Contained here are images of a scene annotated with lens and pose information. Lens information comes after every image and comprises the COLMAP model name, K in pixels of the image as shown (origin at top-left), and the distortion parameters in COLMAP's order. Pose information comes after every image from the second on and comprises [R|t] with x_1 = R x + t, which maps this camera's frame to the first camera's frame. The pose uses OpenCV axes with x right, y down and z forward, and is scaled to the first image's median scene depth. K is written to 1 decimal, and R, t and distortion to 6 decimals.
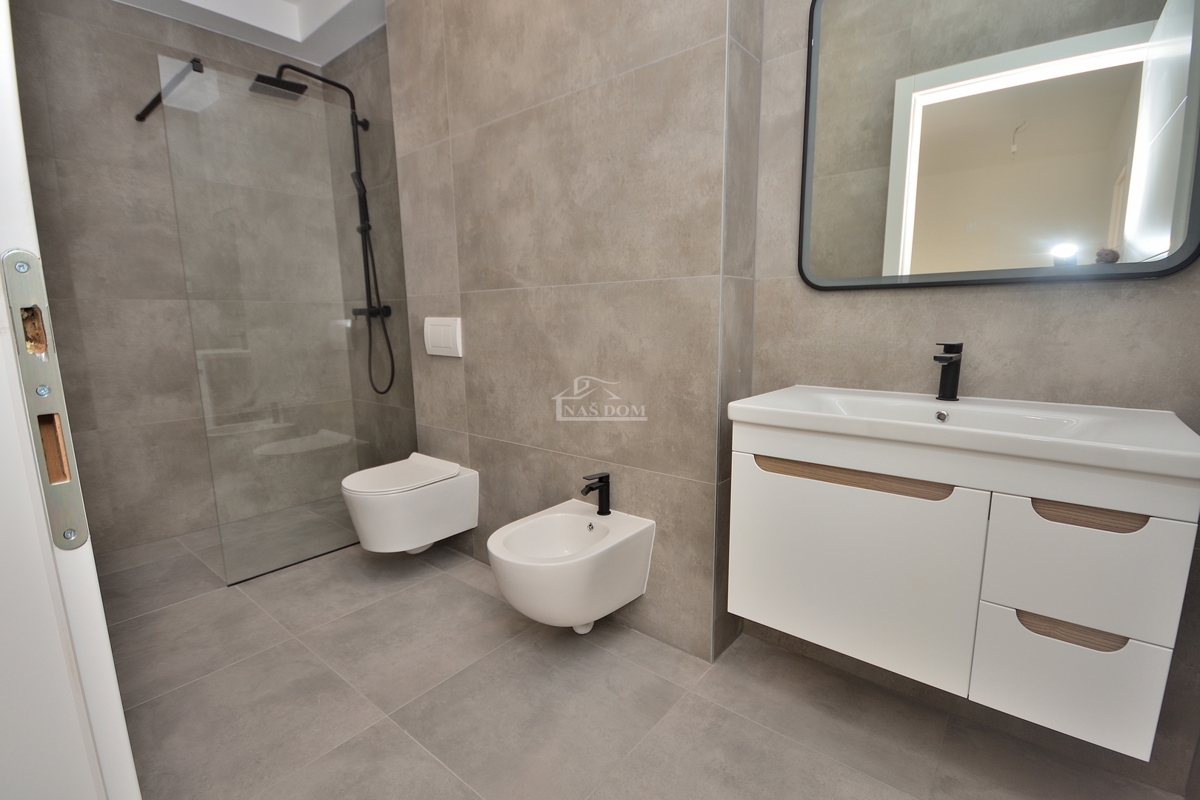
lens RADIAL K [[530.4, 0, 602.6], [0, 530.4, 408.3], [0, 0, 1]] dist [-0.001521, -0.000887]
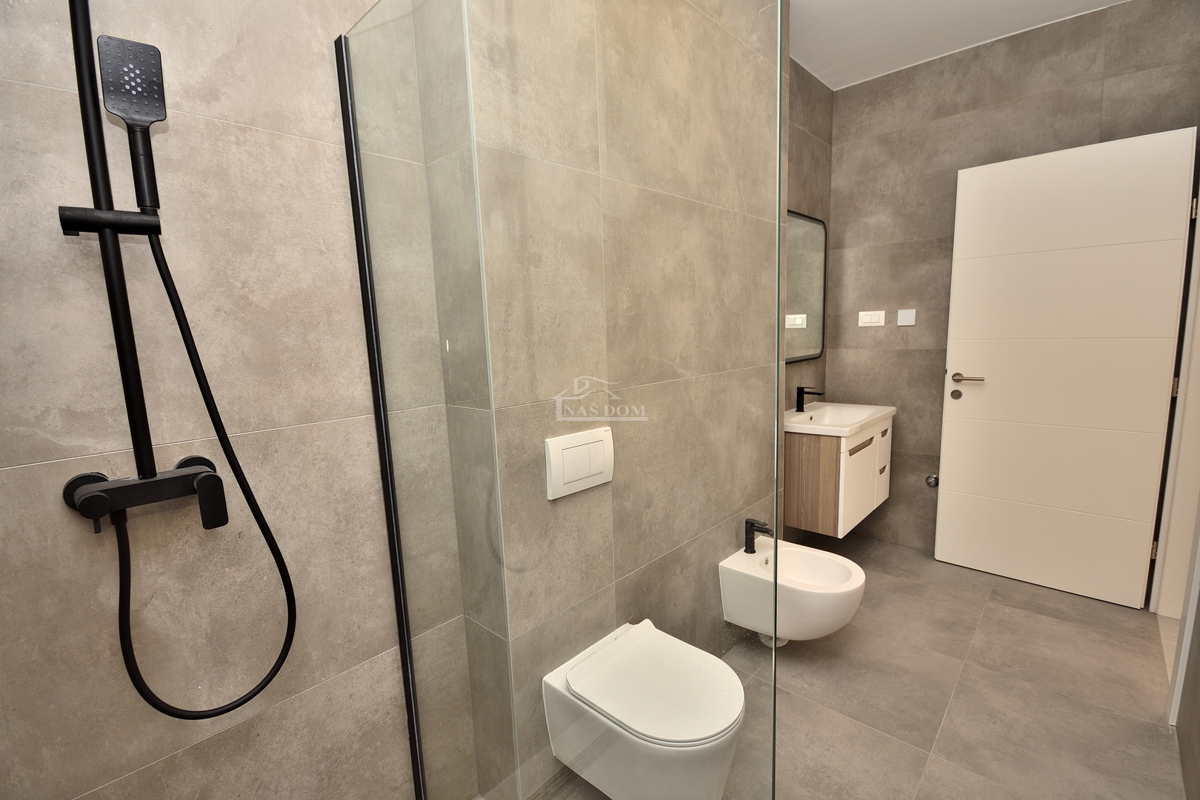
lens RADIAL K [[530.4, 0, 602.6], [0, 530.4, 408.3], [0, 0, 1]] dist [-0.001521, -0.000887]
pose [[0.062032, -0.139381, 0.988294, -1.087428], [0.203606, 0.971145, 0.124182, -0.318985], [-0.977086, 0.193520, 0.088621, 1.061841]]
